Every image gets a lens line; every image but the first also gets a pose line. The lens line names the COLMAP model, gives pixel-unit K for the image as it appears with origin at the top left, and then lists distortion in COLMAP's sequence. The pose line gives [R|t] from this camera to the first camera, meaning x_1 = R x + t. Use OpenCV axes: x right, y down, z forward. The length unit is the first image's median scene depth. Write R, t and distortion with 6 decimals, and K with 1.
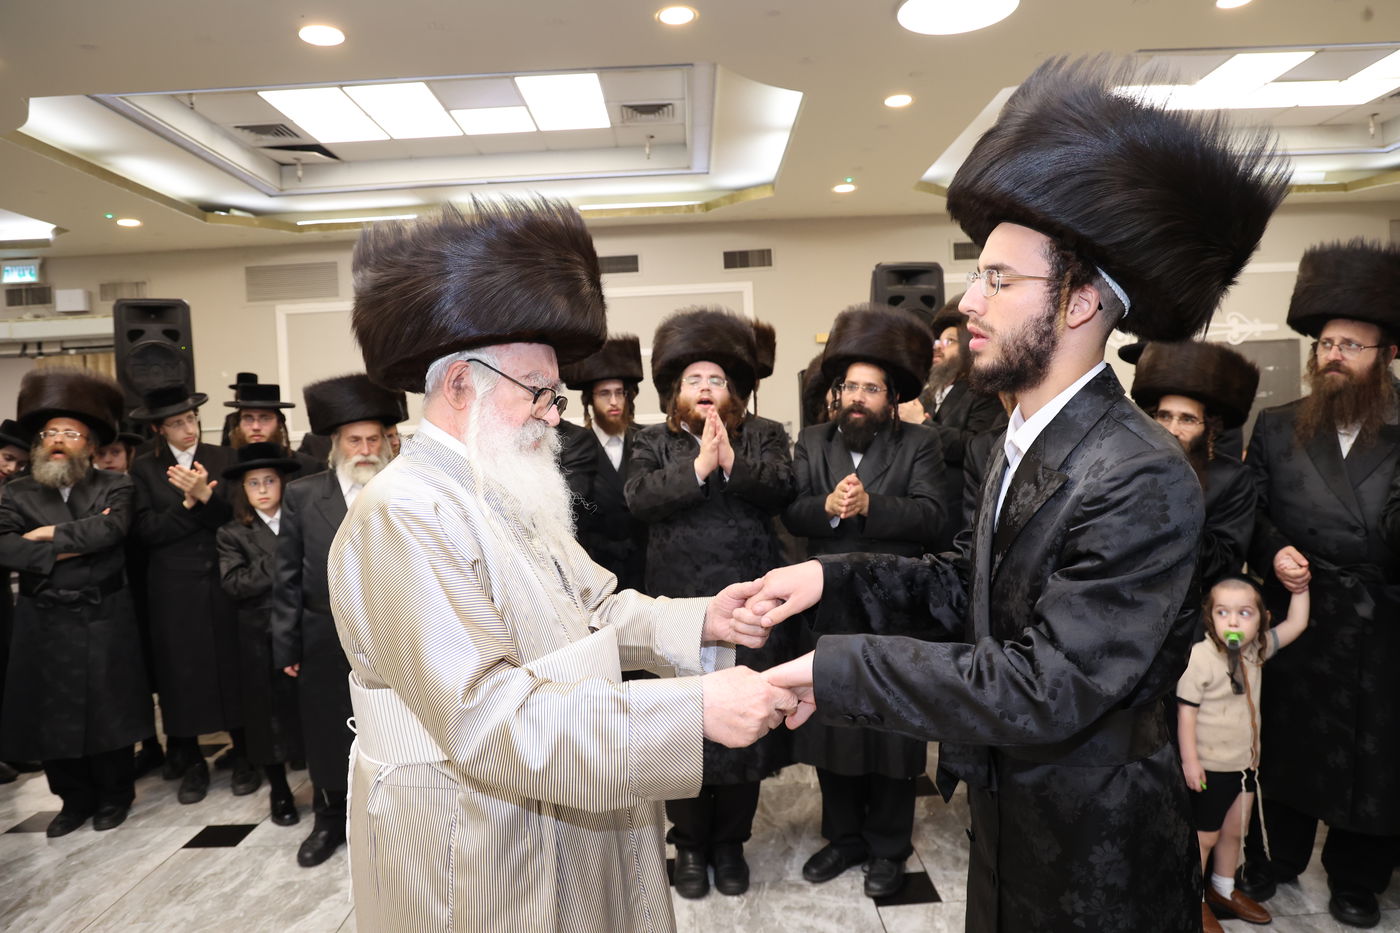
lens RADIAL K [[963.2, 0, 676.4], [0, 963.2, 465.7], [0, 0, 1]] dist [-0.044056, 0.031468]
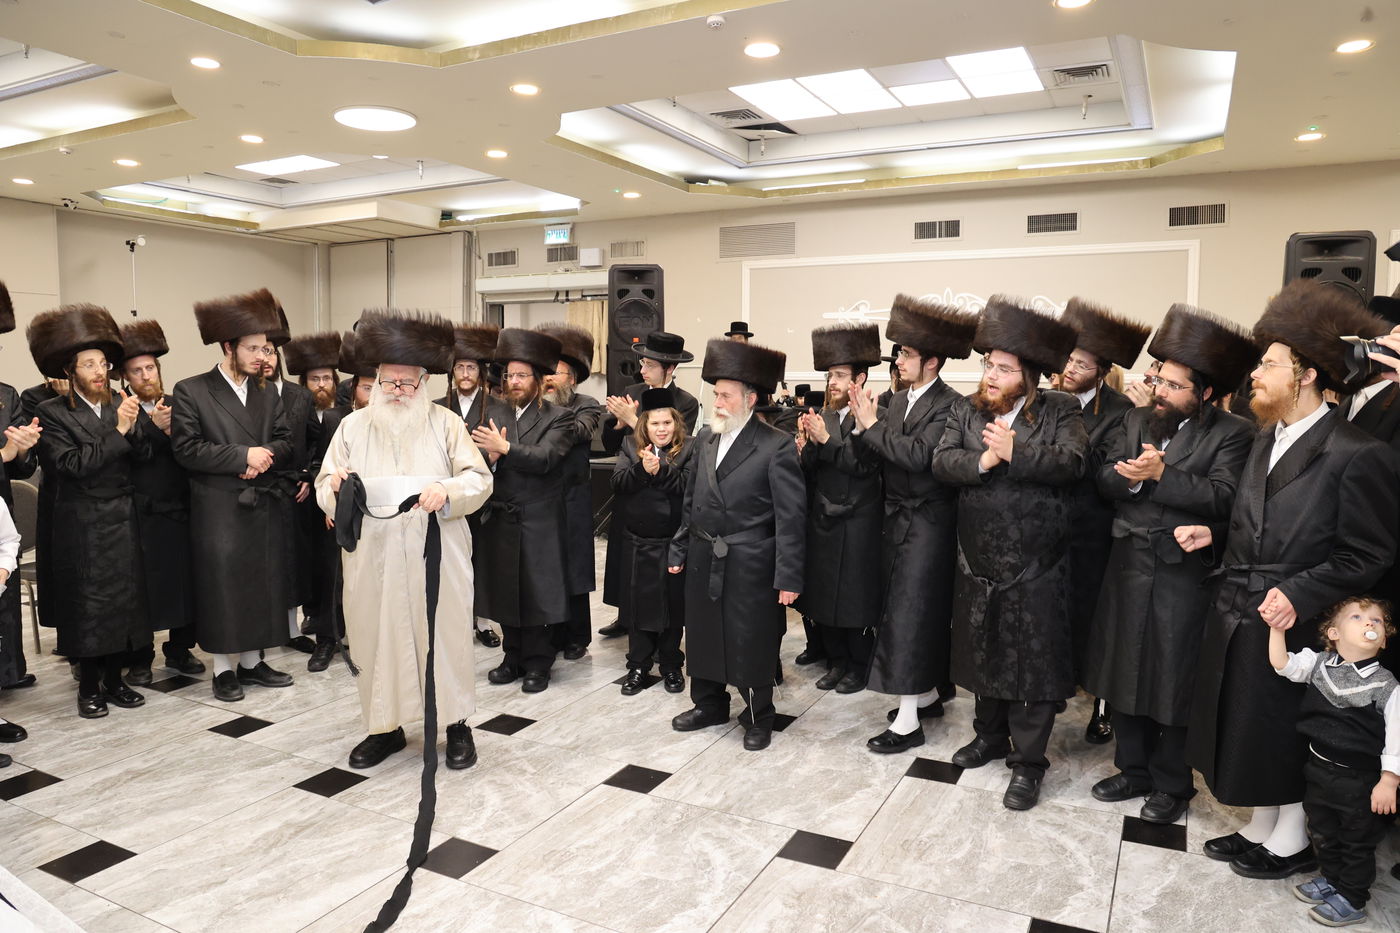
lens RADIAL K [[963.2, 0, 696.4], [0, 963.2, 466.0], [0, 0, 1]] dist [-0.044056, 0.031468]
pose [[0.889303, 0.093326, -0.447695, 0.093460], [-0.063554, 0.994677, 0.081106, -0.015352], [0.452882, -0.043675, 0.890500, -0.087152]]
